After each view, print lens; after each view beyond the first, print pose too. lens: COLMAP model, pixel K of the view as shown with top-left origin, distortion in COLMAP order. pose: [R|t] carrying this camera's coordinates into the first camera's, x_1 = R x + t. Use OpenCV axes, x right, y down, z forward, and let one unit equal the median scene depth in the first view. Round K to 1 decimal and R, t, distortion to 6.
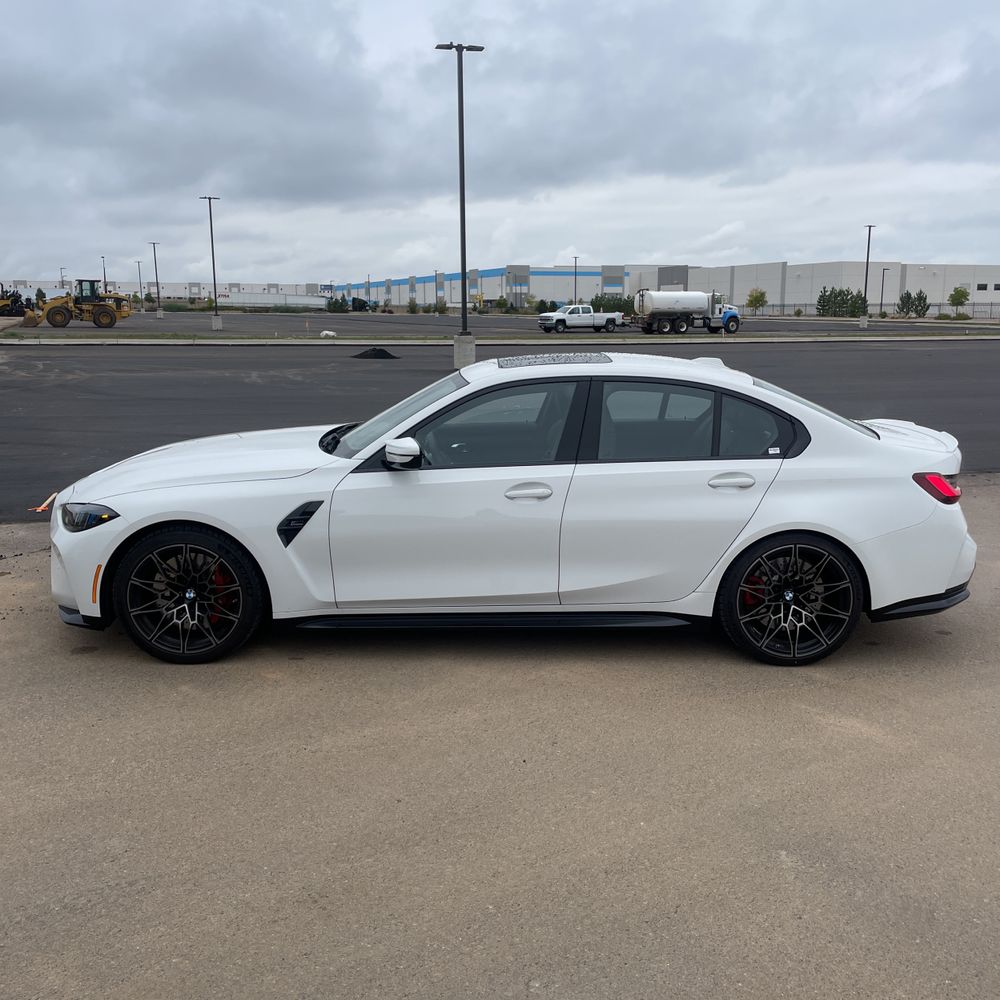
lens RADIAL K [[1004.4, 0, 510.2], [0, 1004.4, 496.7], [0, 0, 1]] dist [0.100720, -0.140749]
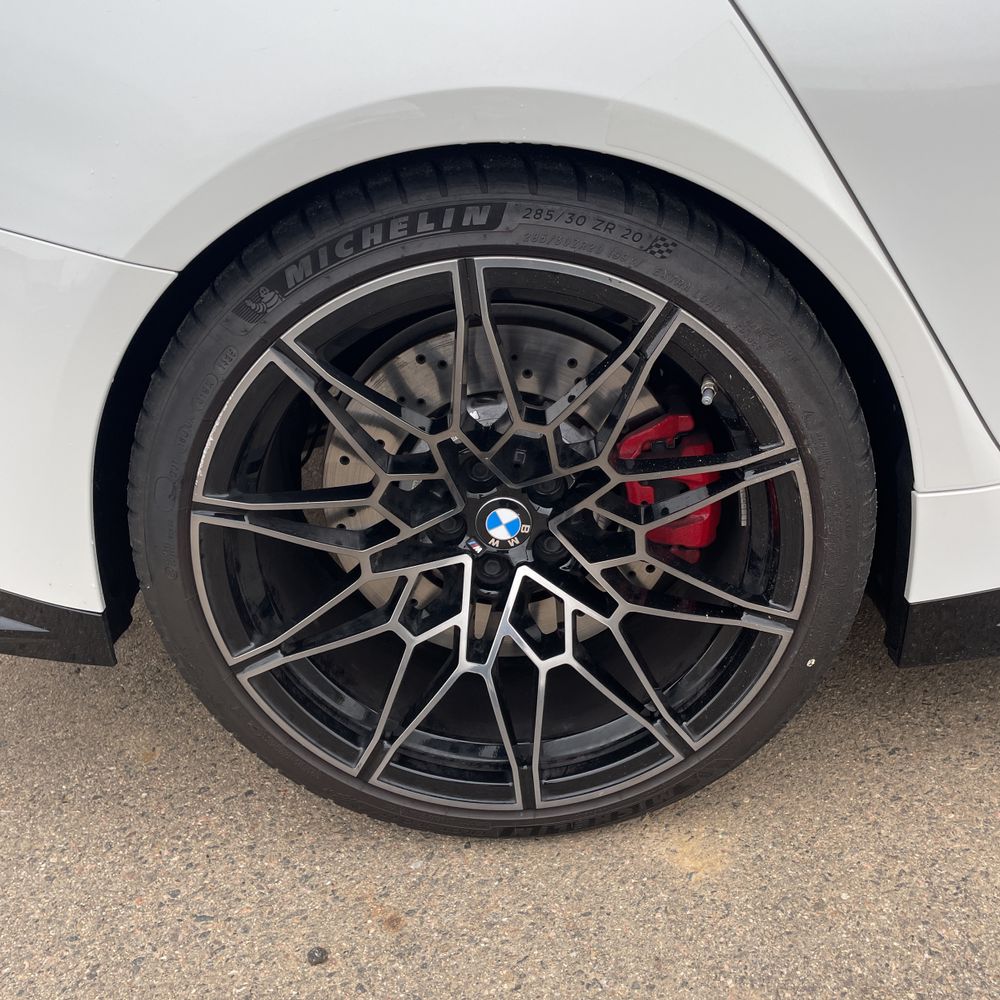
lens RADIAL K [[1004.4, 0, 510.2], [0, 1004.4, 496.7], [0, 0, 1]] dist [0.100720, -0.140749]
pose [[0.996948, -0.046892, -0.062418, 0.032165], [0.061232, 0.965640, 0.252566, 0.004761], [0.048430, -0.255617, 0.965564, 0.089770]]
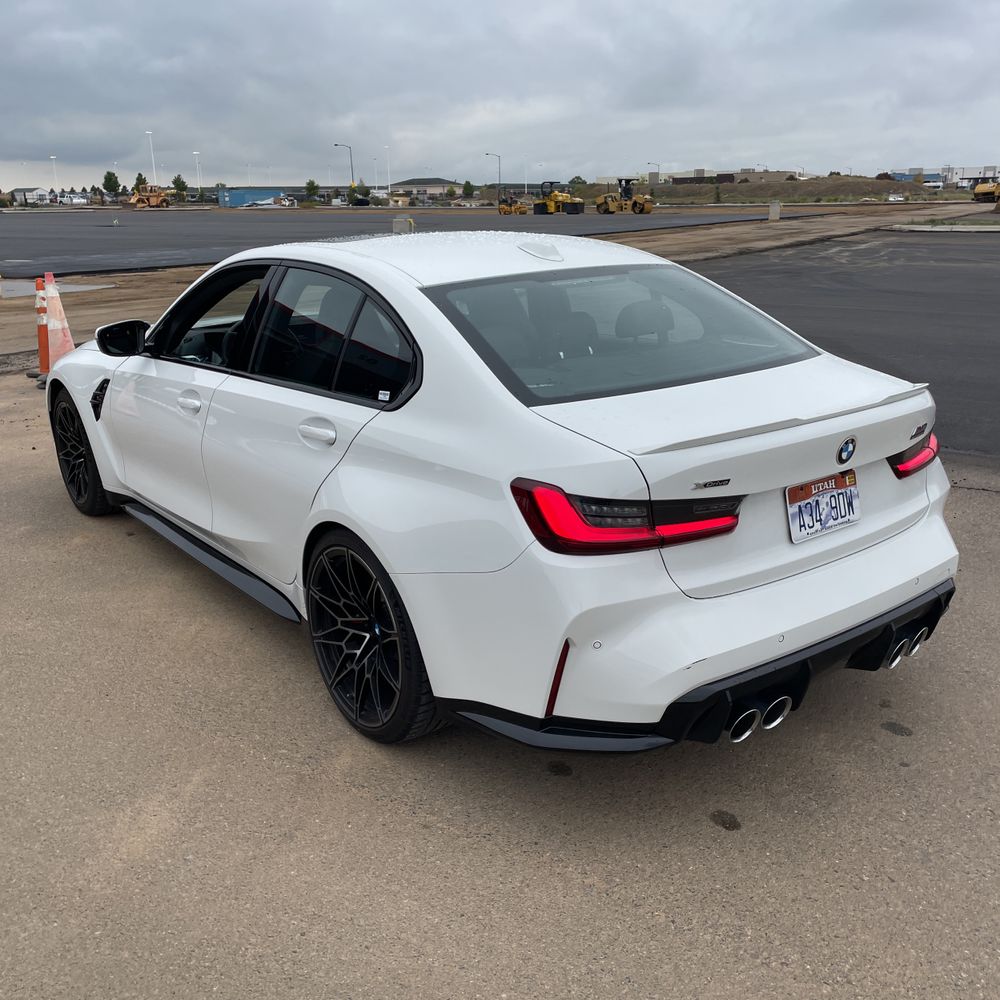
lens RADIAL K [[1003.6, 0, 515.6], [0, 1003.6, 489.4], [0, 0, 1]] dist [0.095622, -0.129819]
pose [[0.593681, 0.211474, -0.776416, 0.088264], [-0.133107, 0.977367, 0.164427, -0.011212], [0.793615, 0.005729, 0.608393, 0.076194]]
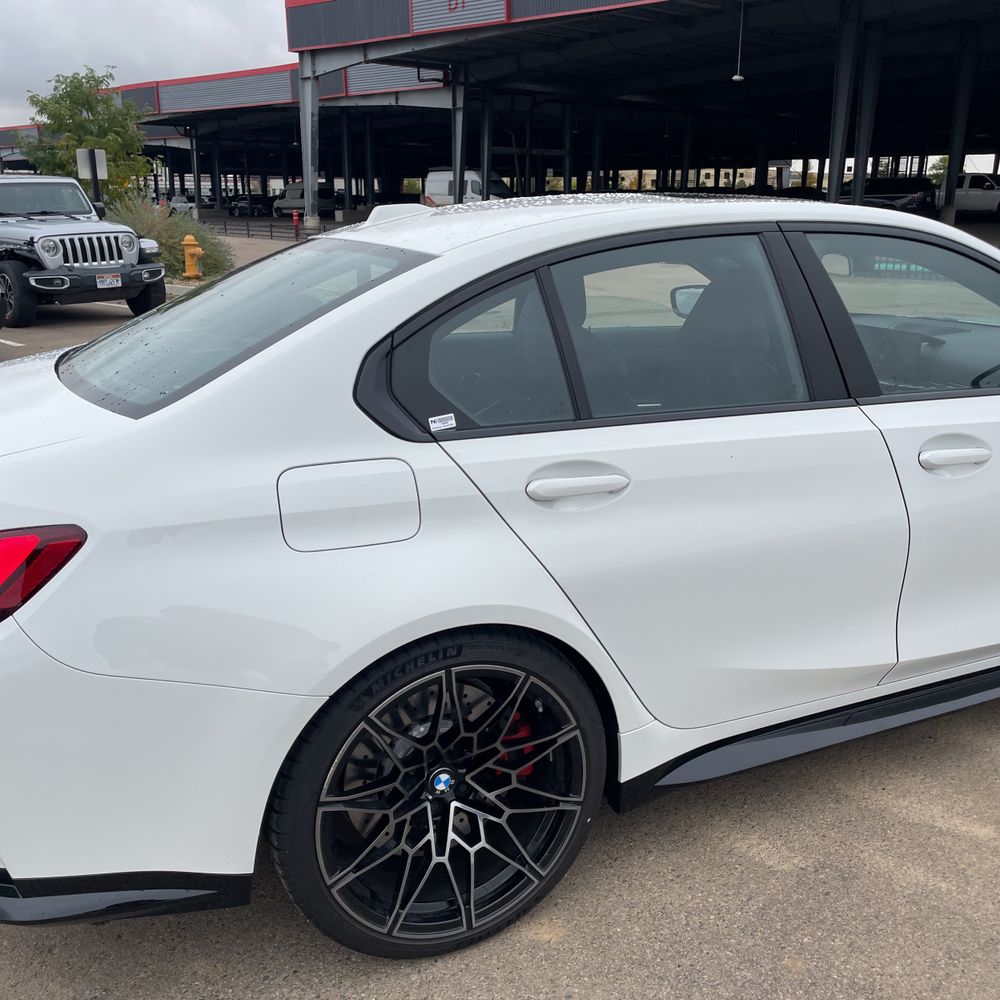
lens RADIAL K [[1033.1, 0, 512.9], [0, 1033.1, 485.8], [0, 0, 1]] dist [0.092002, -0.124876]
pose [[0.917042, -0.129015, 0.377345, 0.017695], [0.098343, 0.990162, 0.099542, -0.006397], [-0.386475, -0.054175, 0.920707, 0.067919]]
